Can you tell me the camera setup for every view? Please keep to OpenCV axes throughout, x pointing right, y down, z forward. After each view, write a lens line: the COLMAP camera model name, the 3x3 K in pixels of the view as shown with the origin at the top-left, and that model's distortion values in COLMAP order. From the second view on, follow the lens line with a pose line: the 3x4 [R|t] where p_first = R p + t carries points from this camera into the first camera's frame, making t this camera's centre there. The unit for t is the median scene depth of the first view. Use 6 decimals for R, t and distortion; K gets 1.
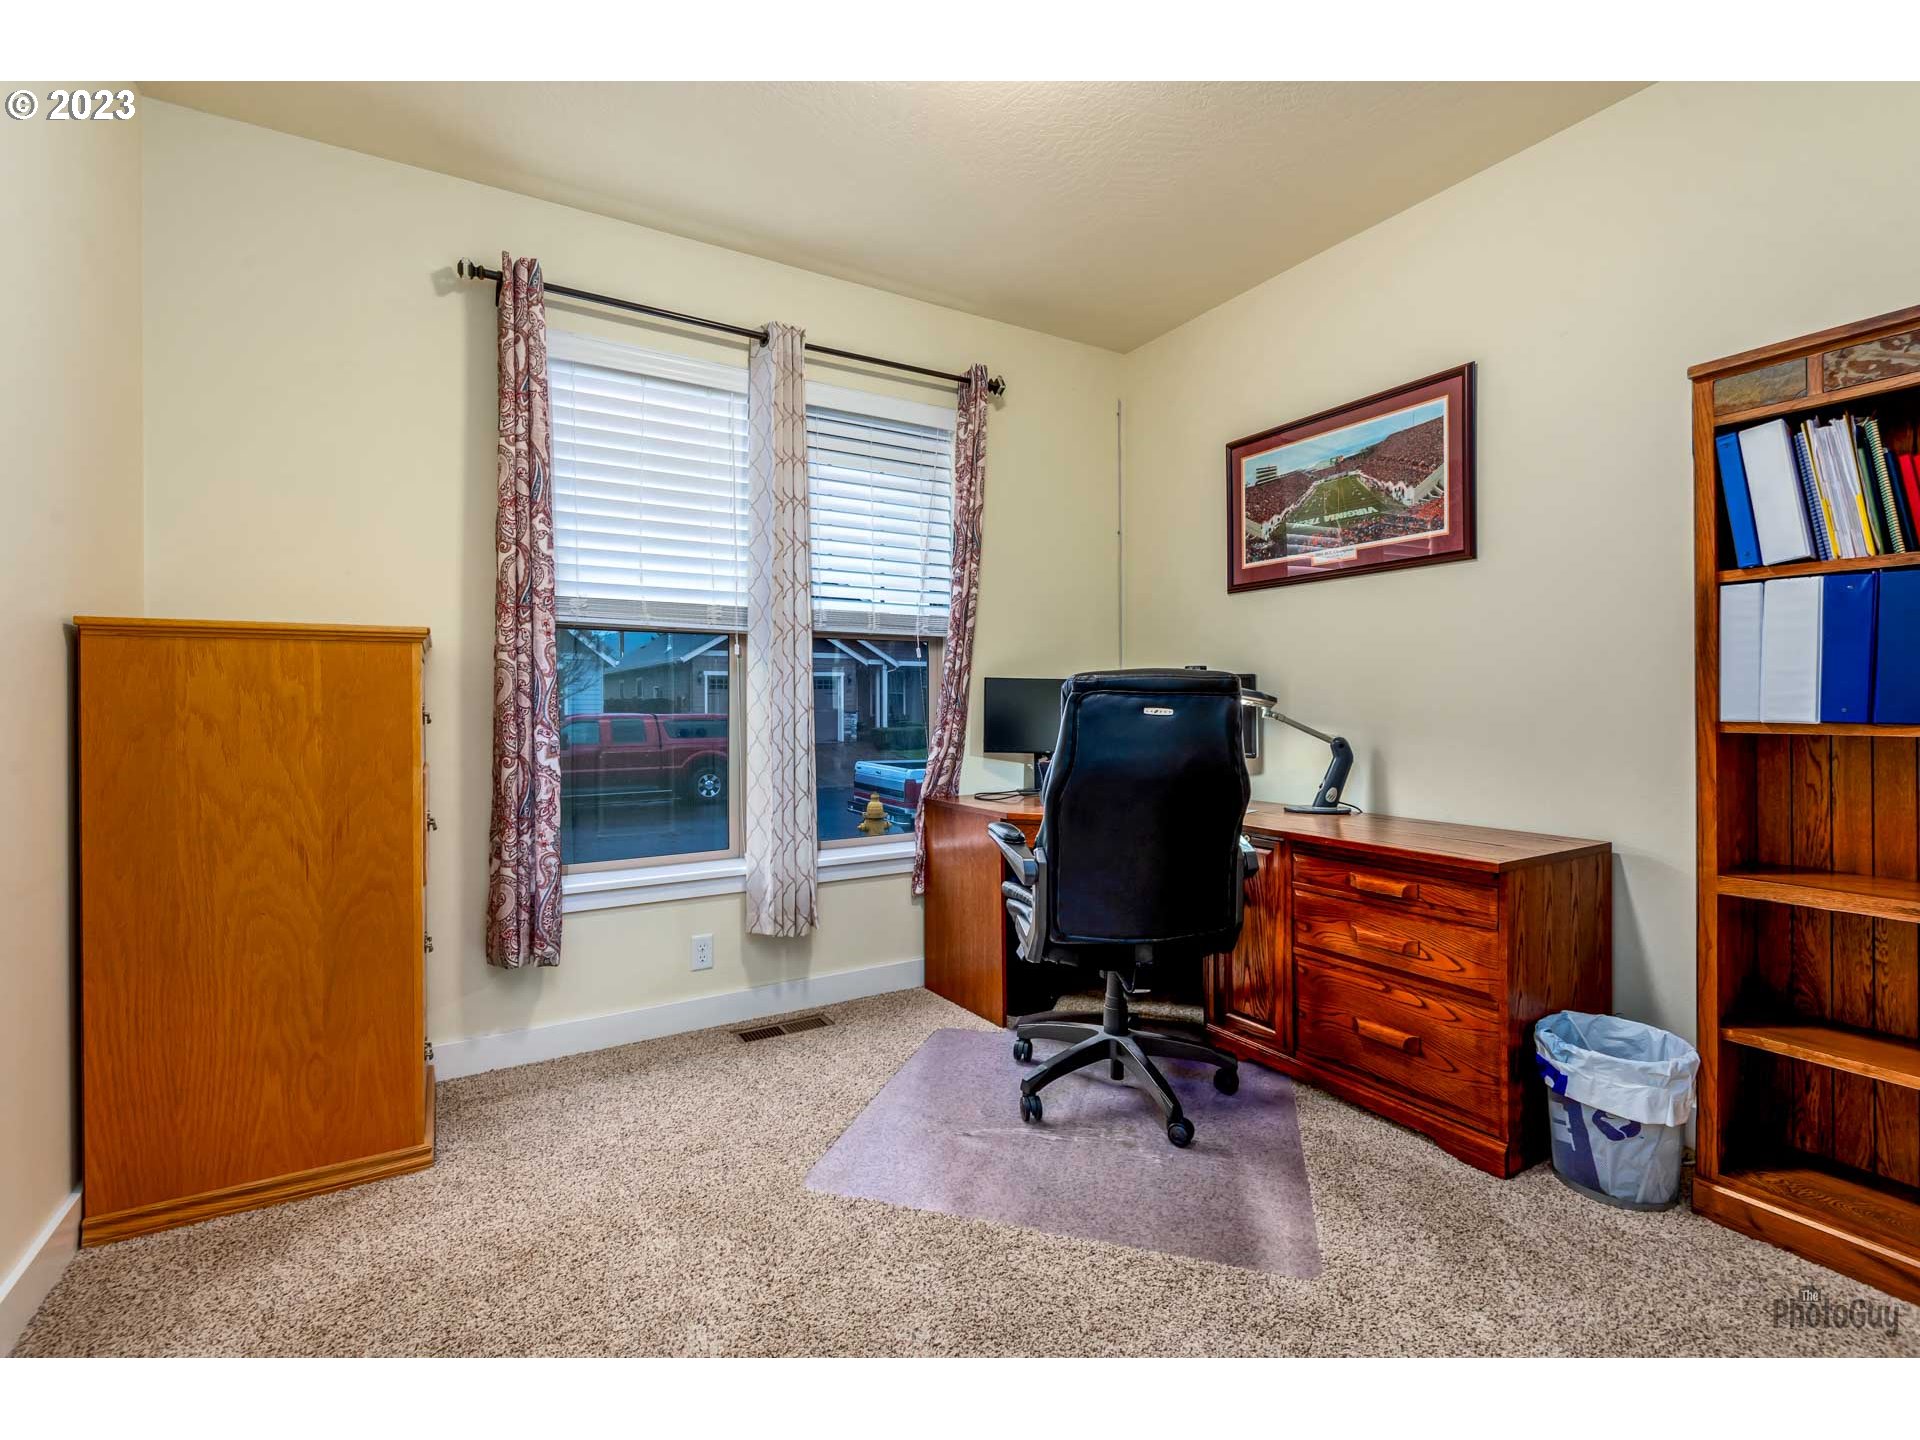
lens RADIAL K [[959.7, 0, 958.3], [0, 959.7, 713.8], [0, 0, 1]] dist [0.029209, -0.030616]
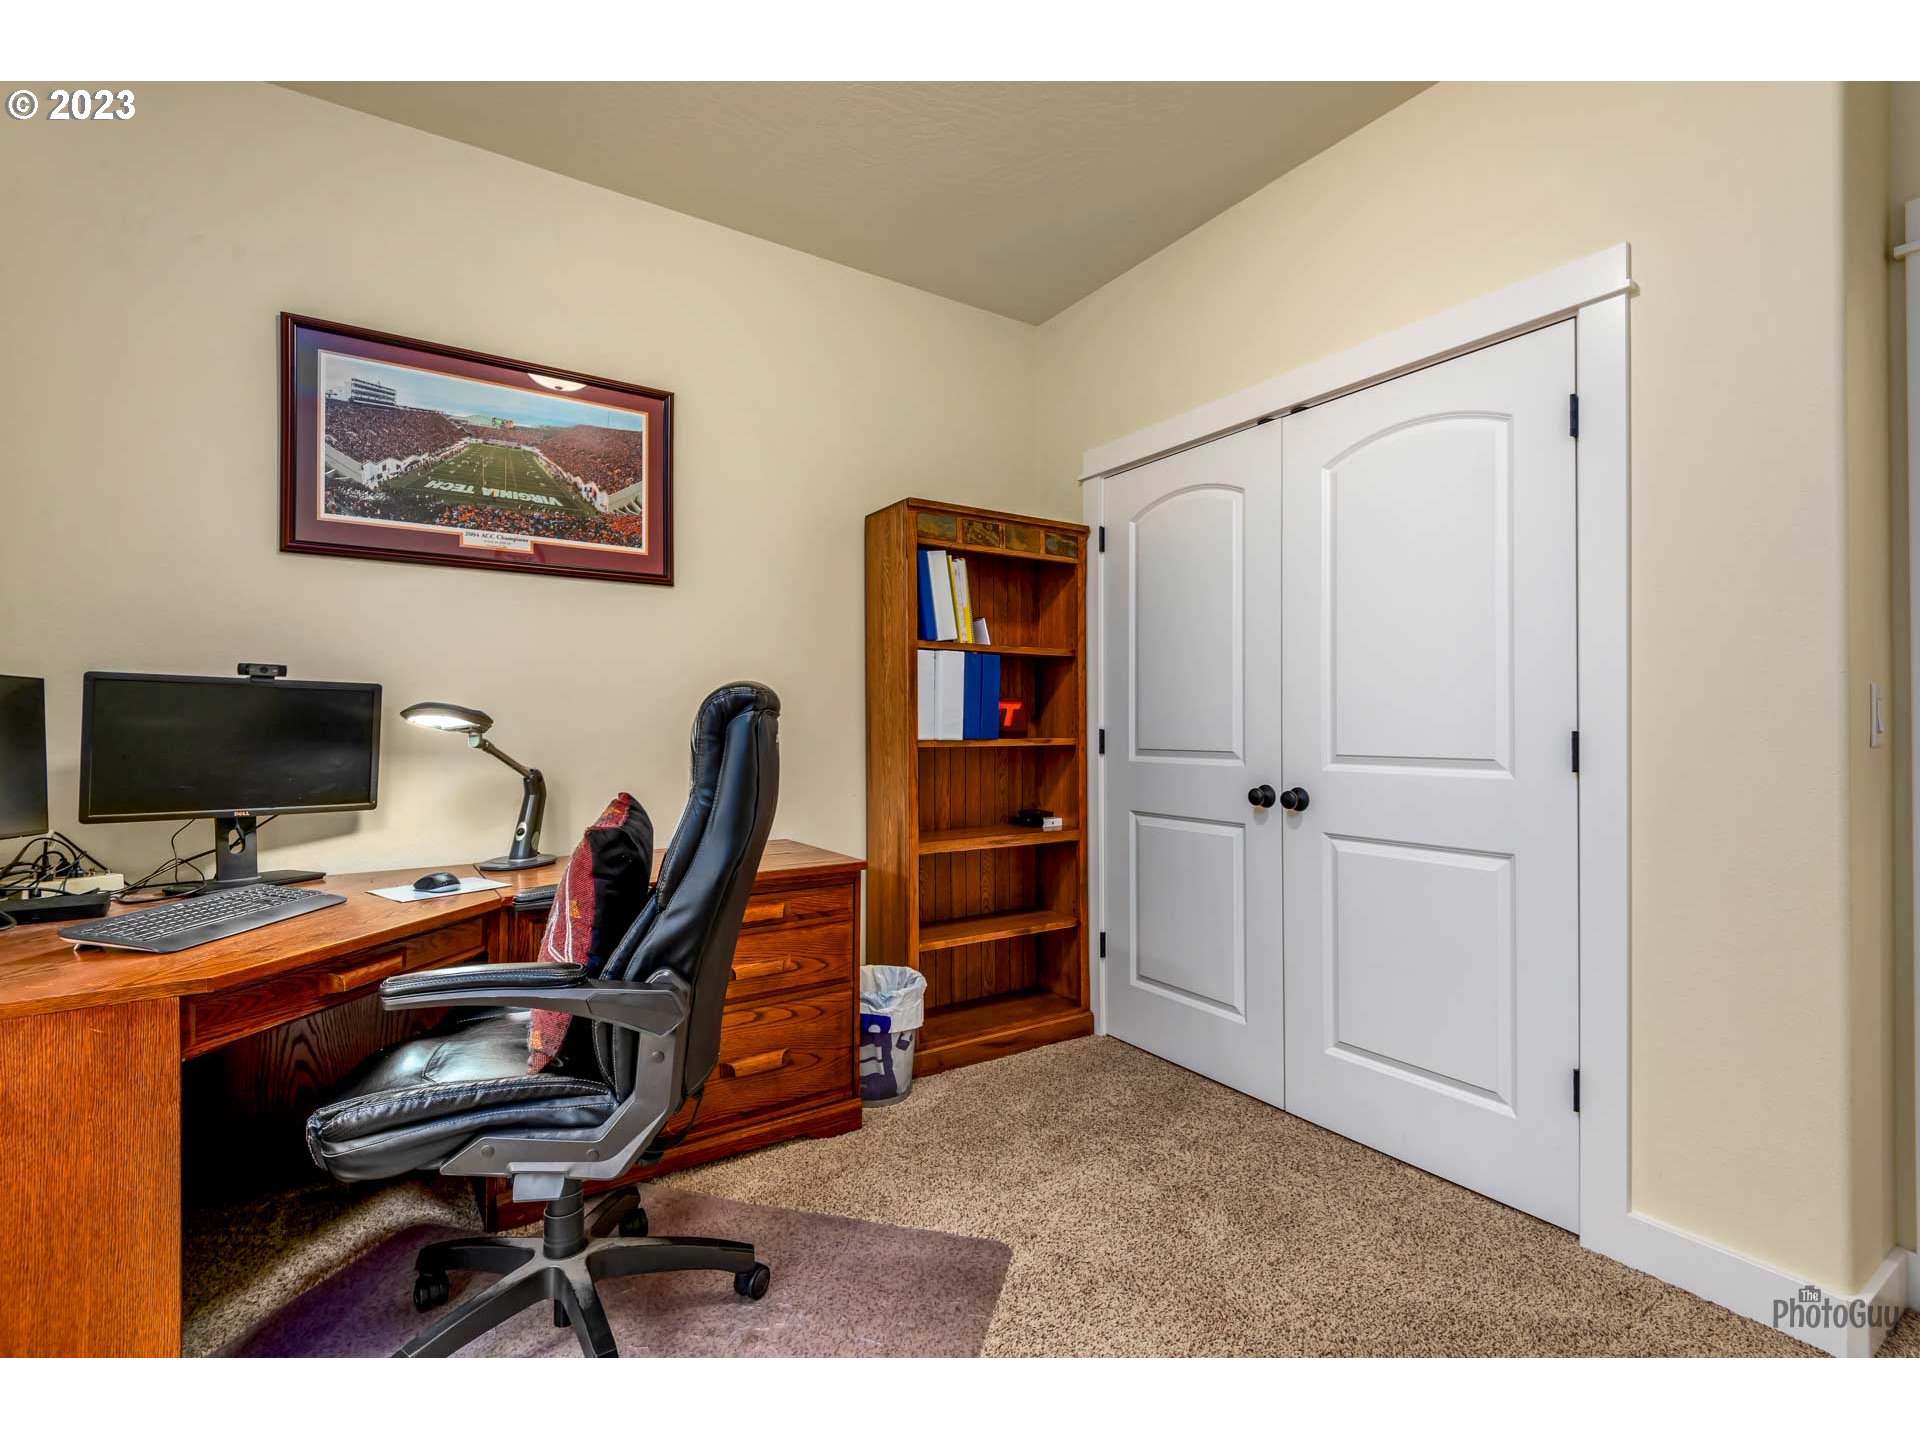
lens RADIAL K [[920.1, 0, 960.0], [0, 920.1, 720.0], [0, 0, 1]] dist [0.040229, -0.026370]
pose [[-0.109566, 0.003143, 0.993975, -0.462787], [0.007239, 0.999971, -0.002364, -0.013841], [-0.993953, 0.006936, -0.109586, 0.790432]]
